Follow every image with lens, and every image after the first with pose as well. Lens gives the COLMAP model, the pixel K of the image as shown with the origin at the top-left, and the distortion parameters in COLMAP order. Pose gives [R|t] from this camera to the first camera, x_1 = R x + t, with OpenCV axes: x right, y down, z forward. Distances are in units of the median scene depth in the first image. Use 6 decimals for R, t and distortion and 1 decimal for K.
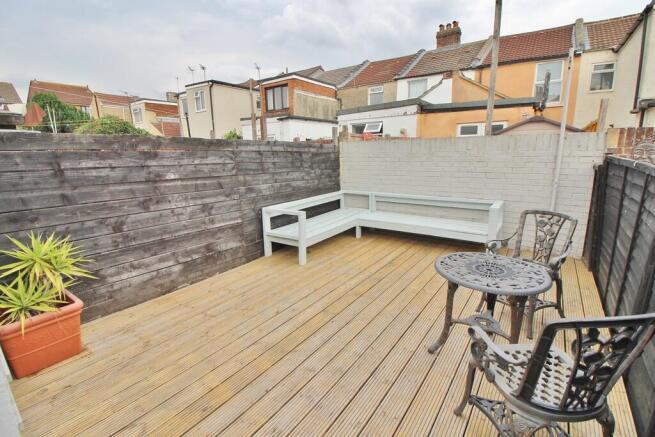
lens RADIAL K [[305.6, 0, 328.7], [0, 305.6, 213.0], [0, 0, 1]] dist [-0.001161, -0.000418]
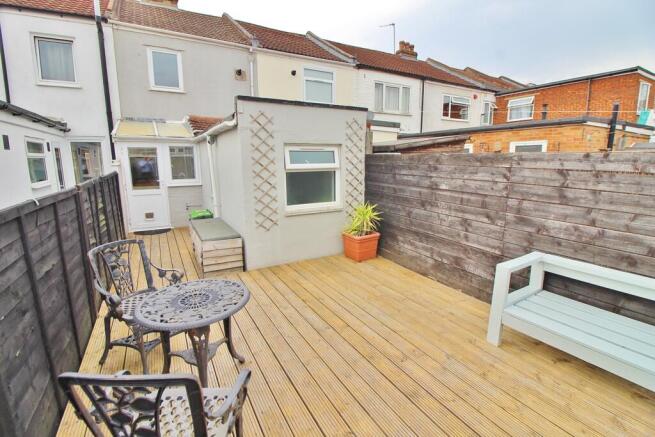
lens RADIAL K [[305.6, 0, 328.7], [0, 305.6, 213.0], [0, 0, 1]] dist [-0.001161, -0.000418]
pose [[-0.419013, 0.172603, -0.891424, 0.700762], [-0.174127, 0.948268, 0.265458, -0.244322], [0.891127, 0.266452, -0.367282, 0.997837]]
